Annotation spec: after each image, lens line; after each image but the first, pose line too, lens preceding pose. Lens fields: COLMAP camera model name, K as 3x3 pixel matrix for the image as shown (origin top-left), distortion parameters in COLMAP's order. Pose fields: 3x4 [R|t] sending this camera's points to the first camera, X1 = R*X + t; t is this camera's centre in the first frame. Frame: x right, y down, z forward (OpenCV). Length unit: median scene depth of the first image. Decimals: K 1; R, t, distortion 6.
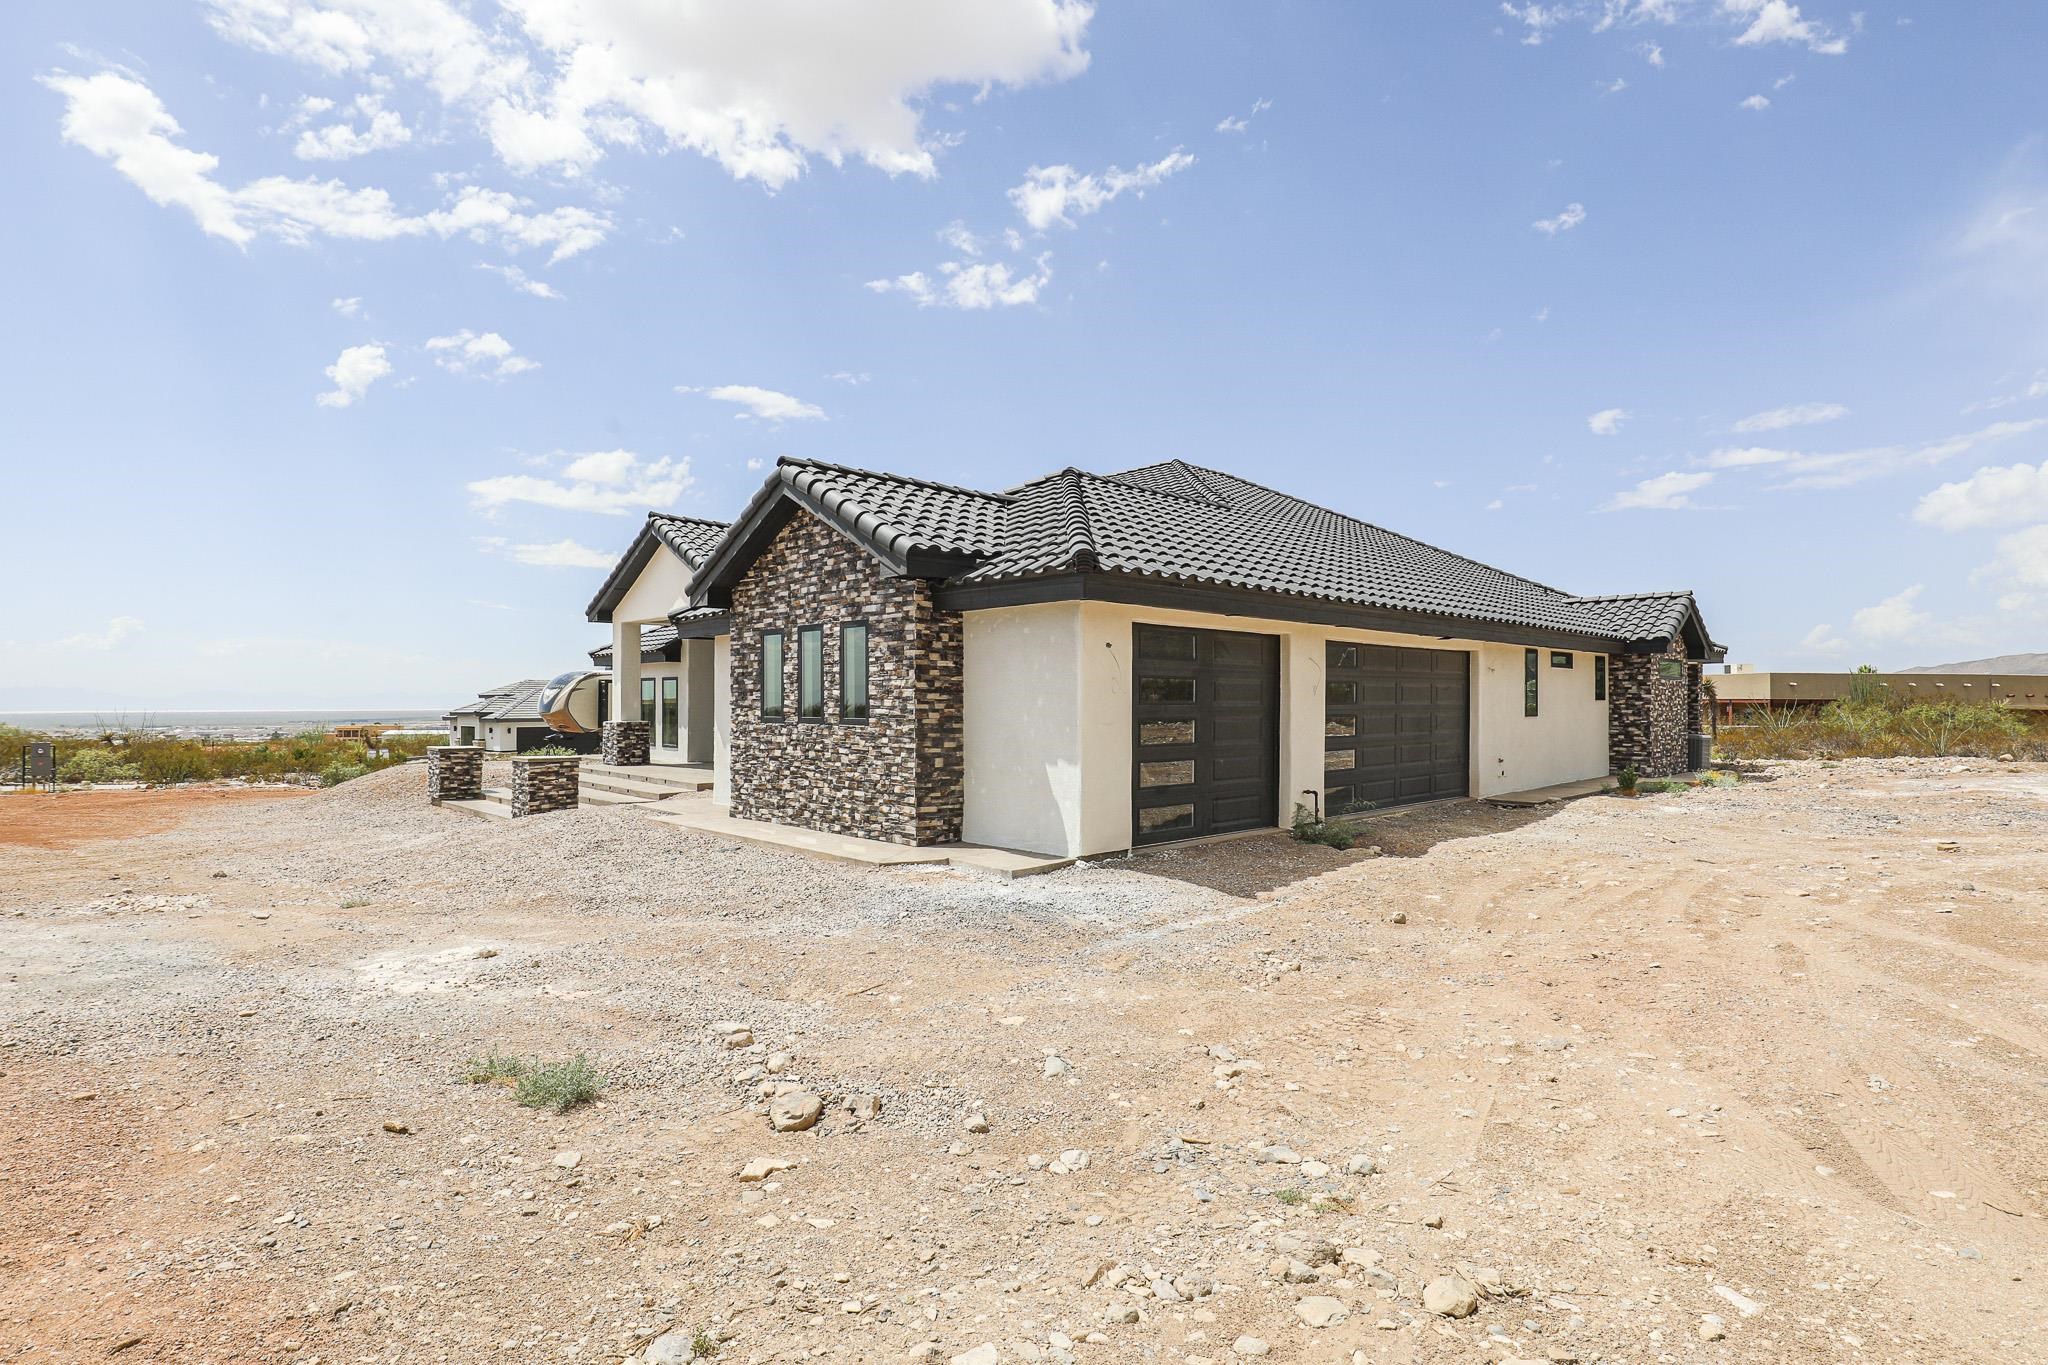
lens RADIAL K [[1008.0, 0, 1025.8], [0, 1008.0, 686.9], [0, 0, 1]] dist [-0.009968, -0.000081]
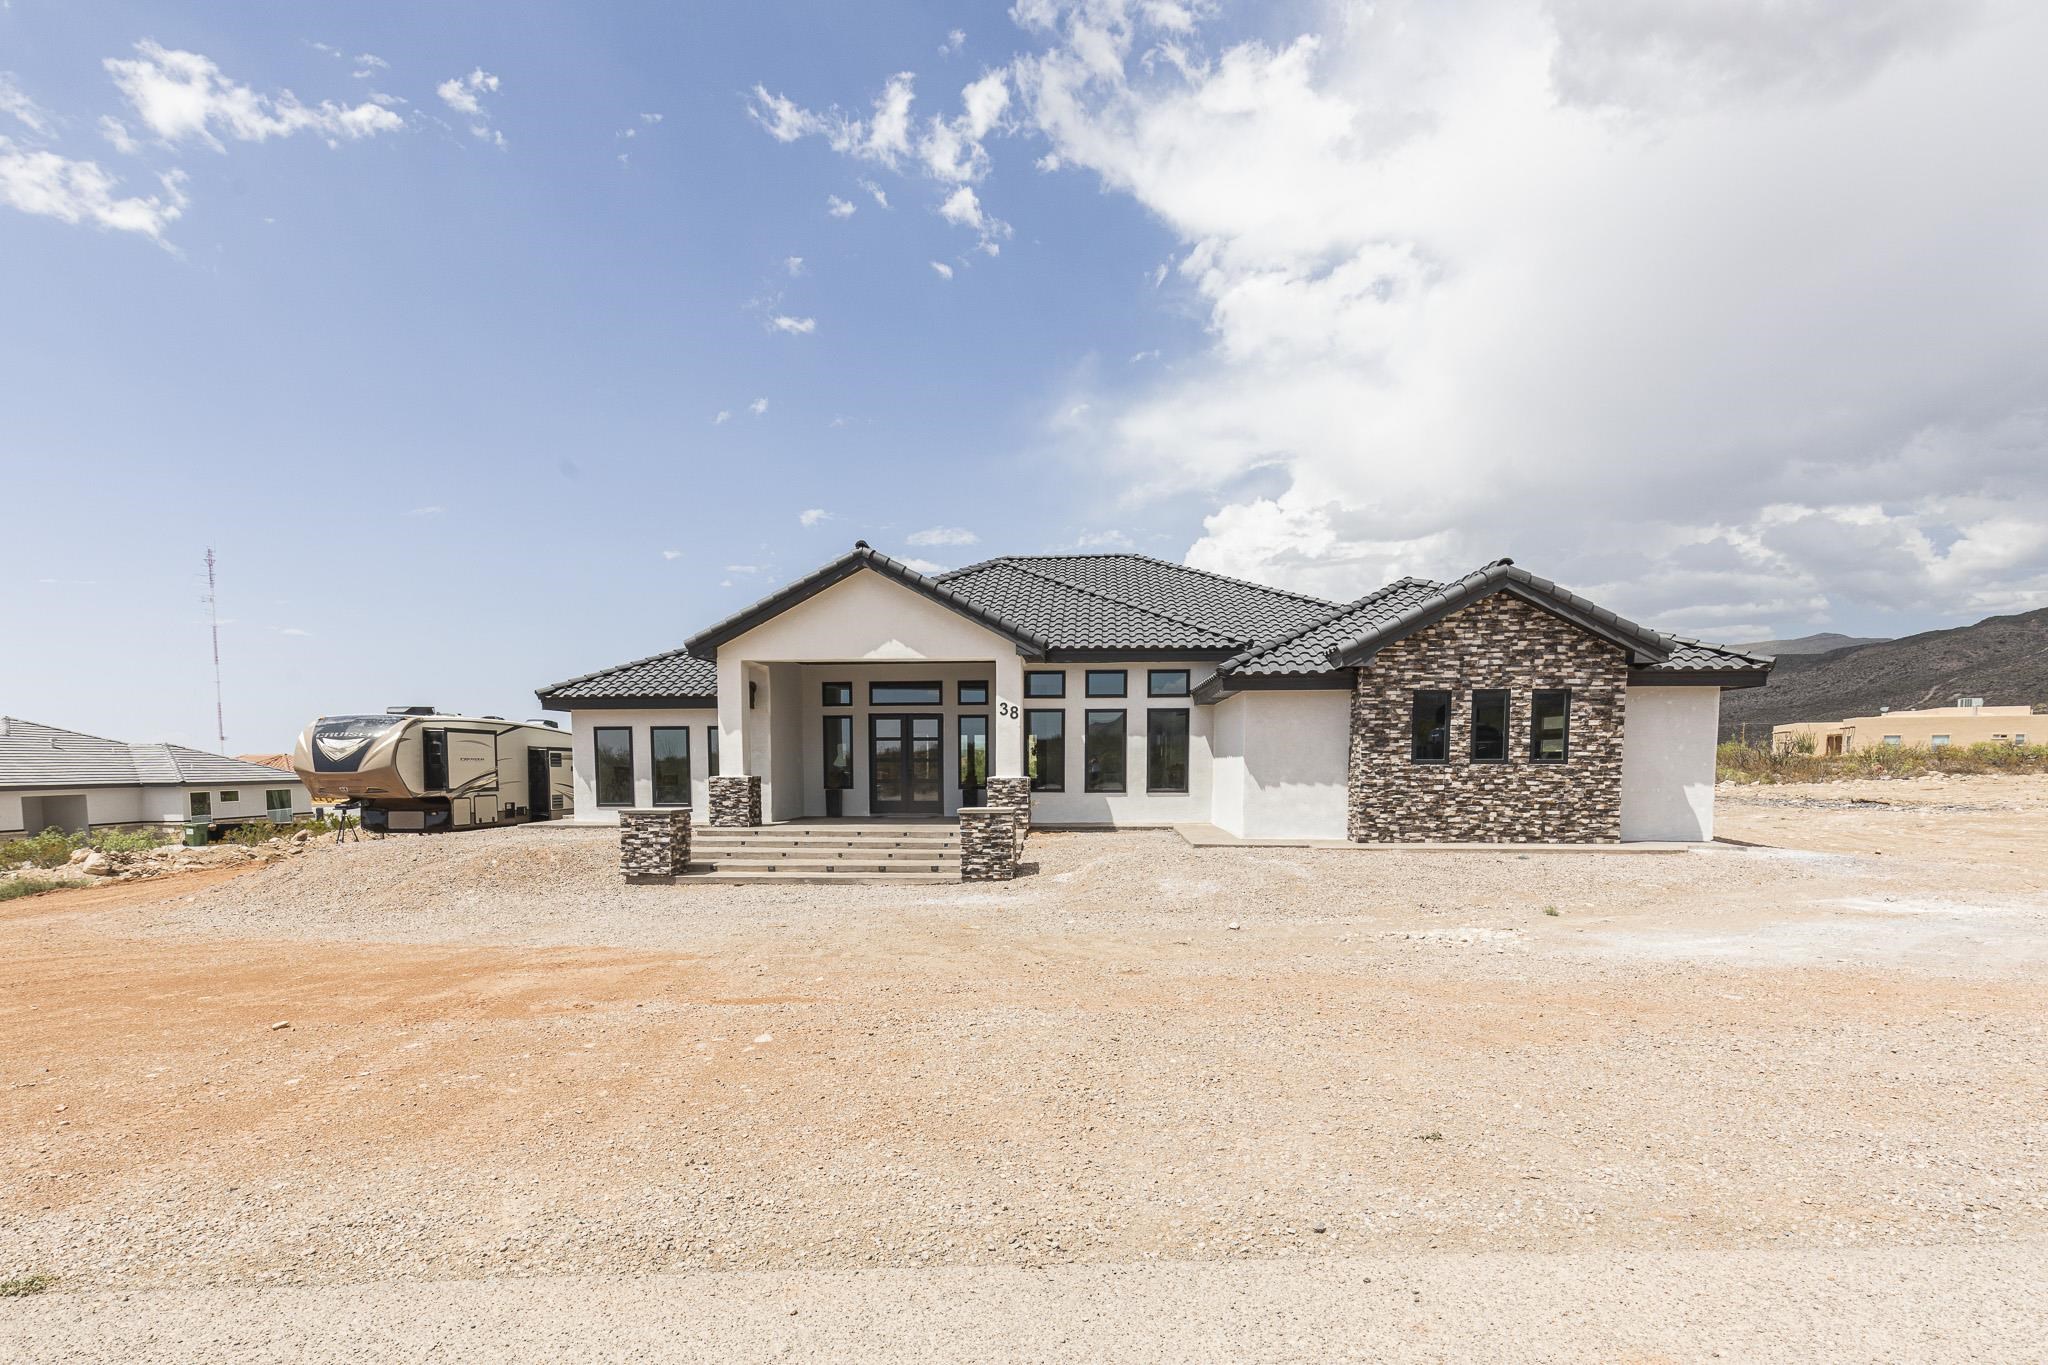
lens RADIAL K [[987.6, 0, 1036.2], [0, 987.6, 831.2], [0, 0, 1]] dist [-0.003754, -0.000493]
pose [[0.767399, -0.042937, 0.639730, -1.510466], [-0.007728, 0.997063, 0.076190, 0.030335], [-0.641123, -0.063413, 0.764814, 0.380457]]
